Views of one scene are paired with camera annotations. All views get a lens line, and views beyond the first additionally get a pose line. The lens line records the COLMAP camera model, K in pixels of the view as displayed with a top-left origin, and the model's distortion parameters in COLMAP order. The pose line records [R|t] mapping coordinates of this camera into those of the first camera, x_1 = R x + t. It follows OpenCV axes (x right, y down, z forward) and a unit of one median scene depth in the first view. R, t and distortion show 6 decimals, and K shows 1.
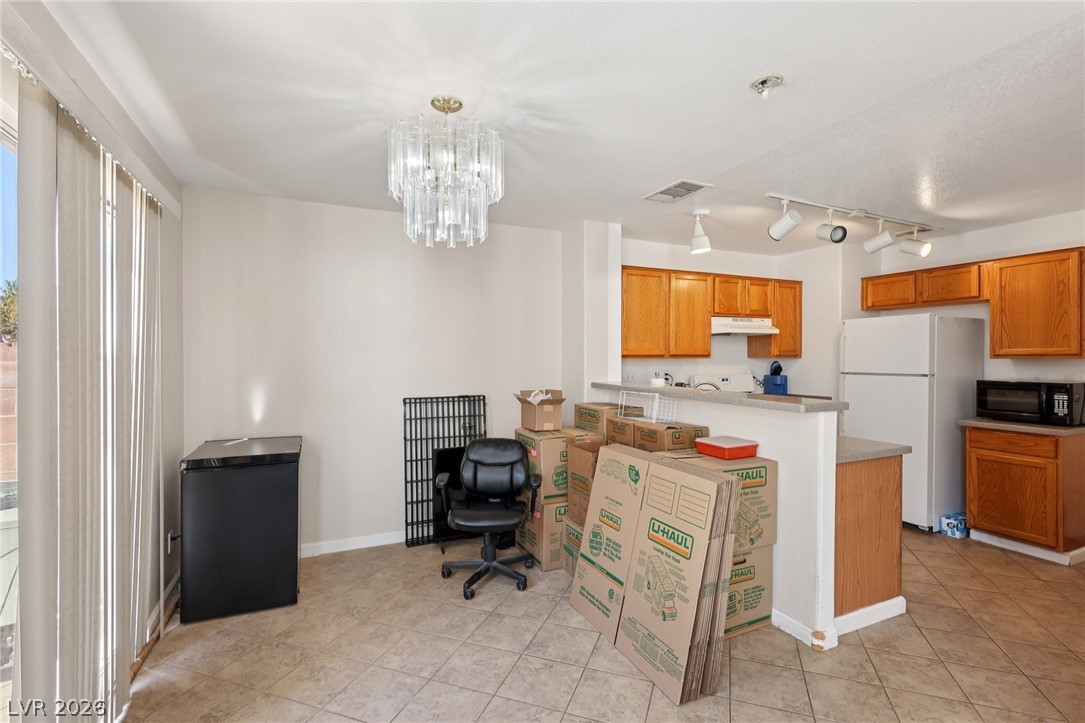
lens RADIAL K [[505.1, 0, 548.8], [0, 505.1, 357.9], [0, 0, 1]] dist [0.004950, 0.000036]
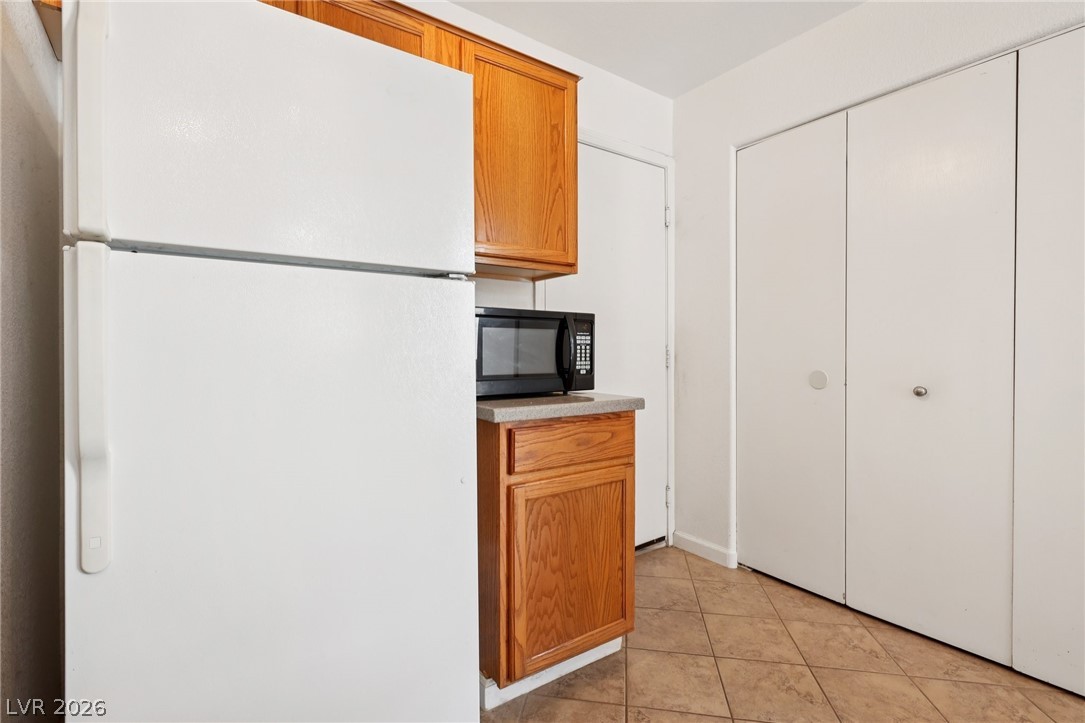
lens RADIAL K [[505.1, 0, 541.7], [0, 505.1, 357.7], [0, 0, 1]] dist [0.004950, 0.000036]
pose [[-0.168336, -0.009959, 0.985679, 0.482275], [0.004656, 0.999930, 0.010898, 0.088434], [-0.985719, 0.006424, -0.168278, 1.108406]]
